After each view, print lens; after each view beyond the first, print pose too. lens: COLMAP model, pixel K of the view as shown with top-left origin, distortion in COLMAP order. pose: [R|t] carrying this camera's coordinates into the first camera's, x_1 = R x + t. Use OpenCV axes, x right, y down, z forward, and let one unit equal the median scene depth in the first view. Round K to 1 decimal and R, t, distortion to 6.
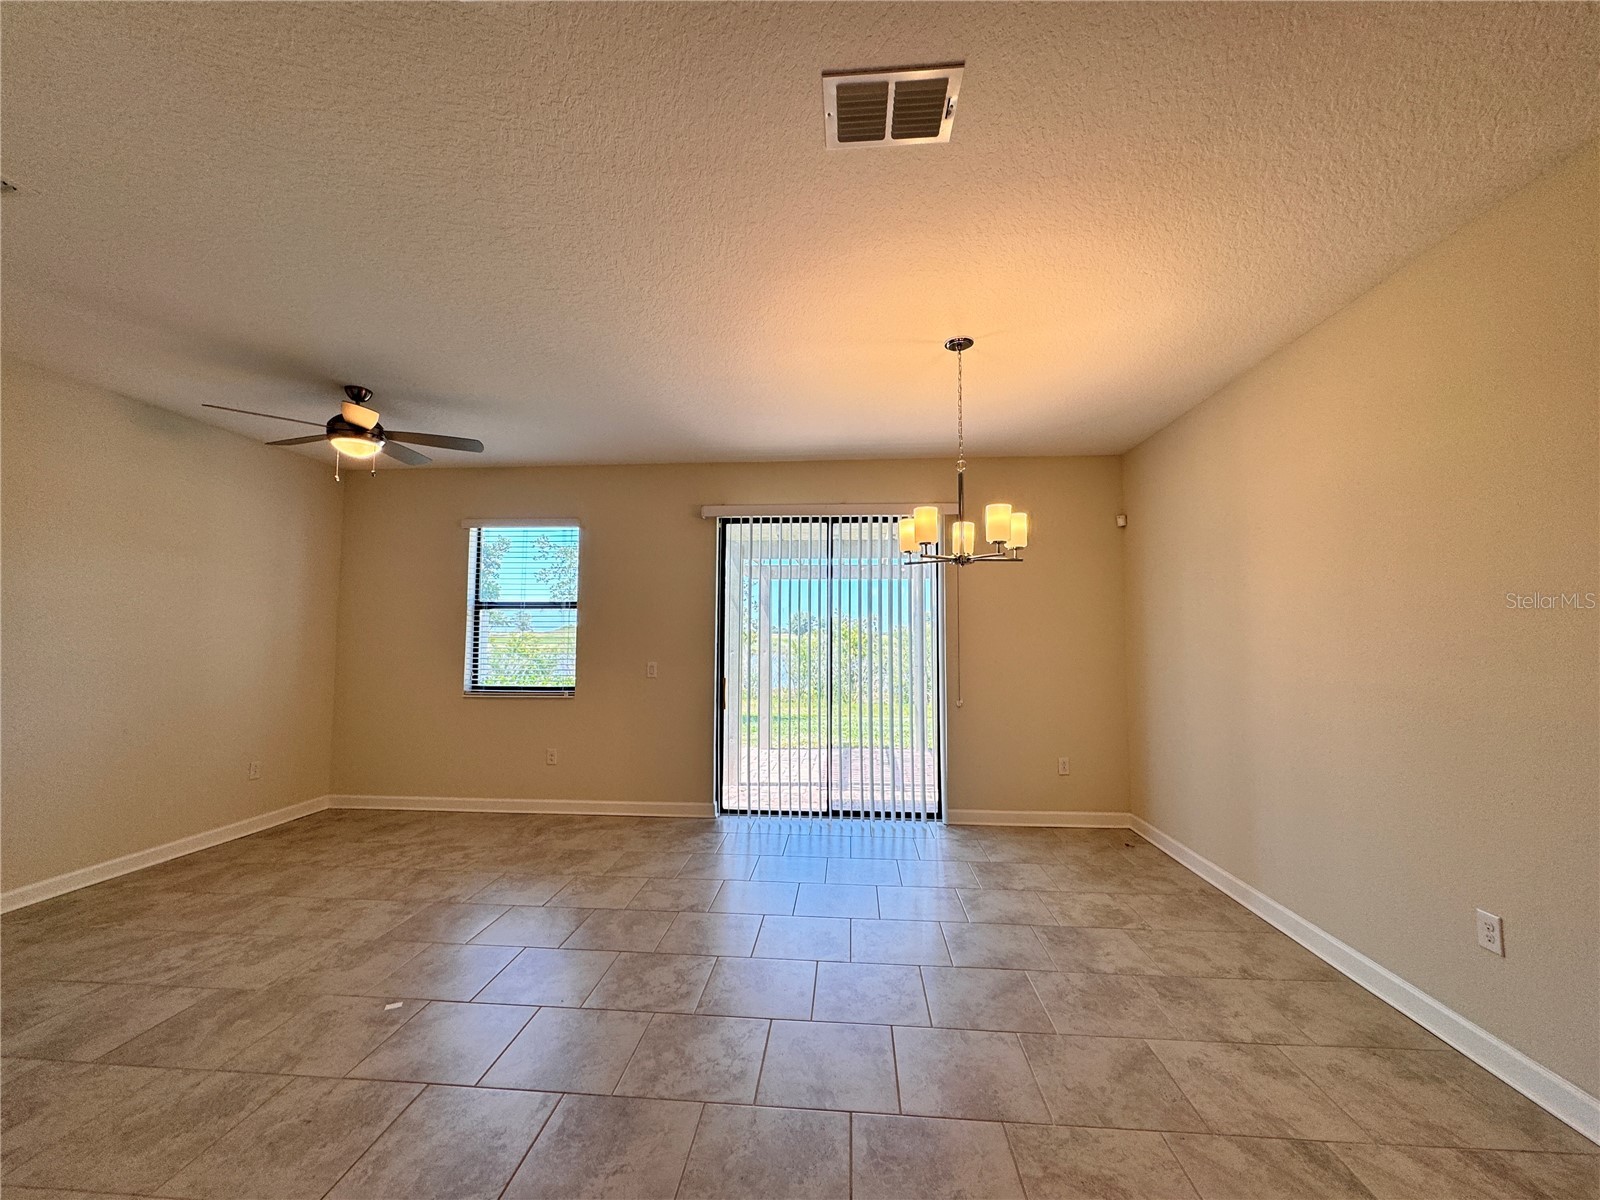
lens RADIAL K [[637.9, 0, 799.3], [0, 637.9, 604.6], [0, 0, 1]] dist [-0.002660, 0.000854]
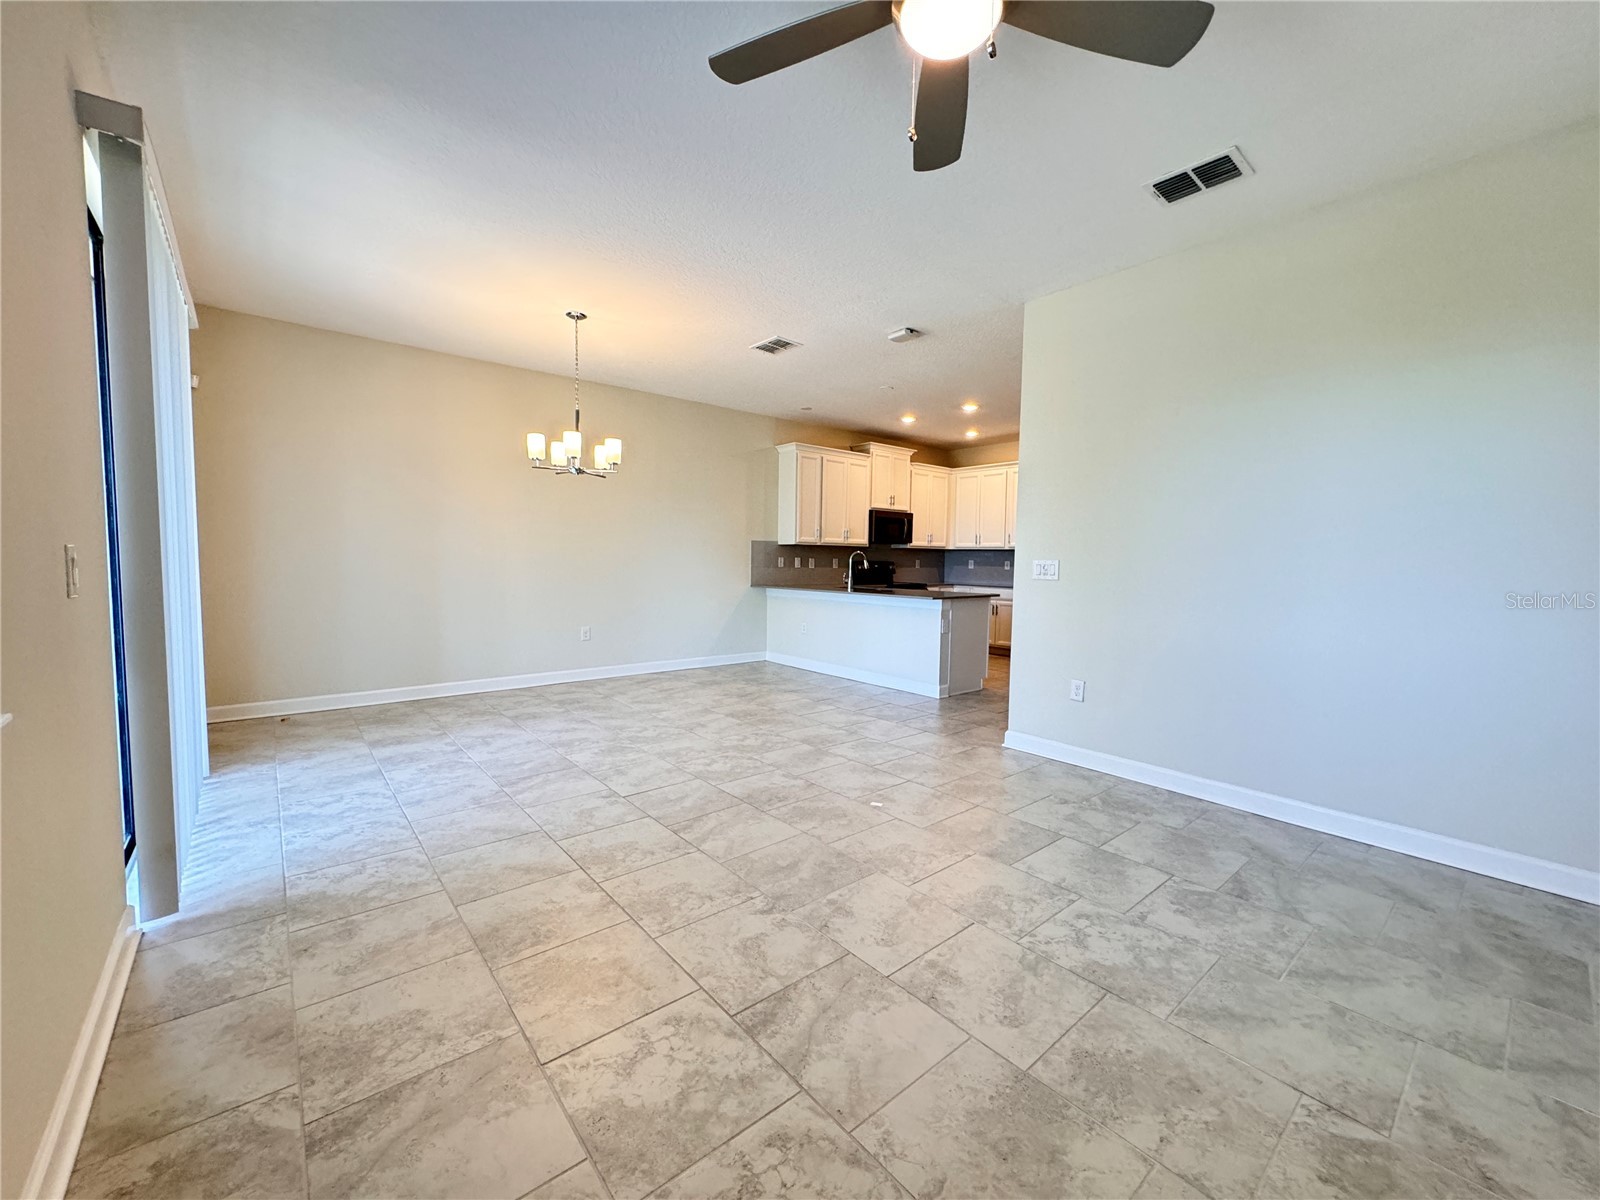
lens RADIAL K [[637.9, 0, 800.5], [0, 637.9, 600.7], [0, 0, 1]] dist [-0.002660, 0.000854]
pose [[-0.703407, -0.064111, 0.707890, -1.094036], [-0.056750, 0.997810, 0.033977, 0.141121], [-0.708518, -0.016274, -0.705505, 1.566429]]
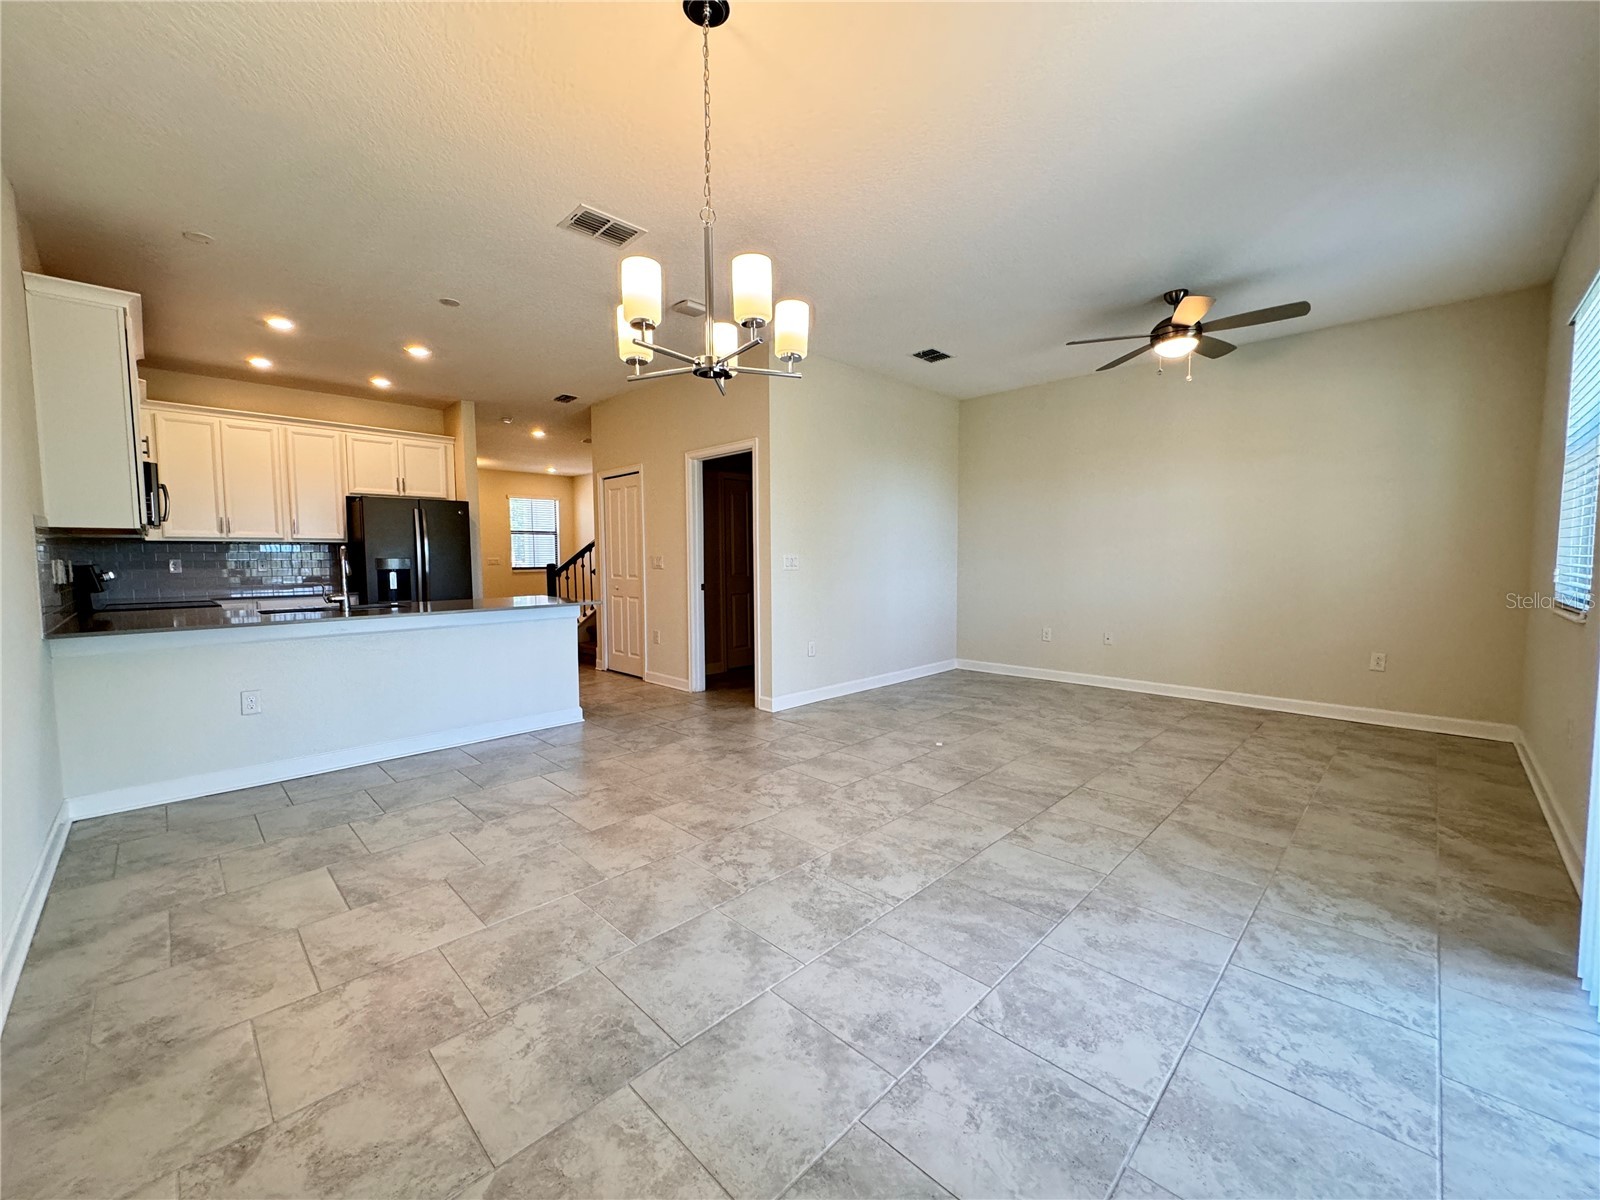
lens RADIAL K [[637.9, 0, 798.7], [0, 637.9, 600.0], [0, 0, 1]] dist [-0.002660, 0.000854]
pose [[-0.647369, 0.051574, -0.760429, 0.663392], [0.042895, 0.998592, 0.031210, 0.141551], [0.760968, -0.012414, -0.648670, 1.397984]]
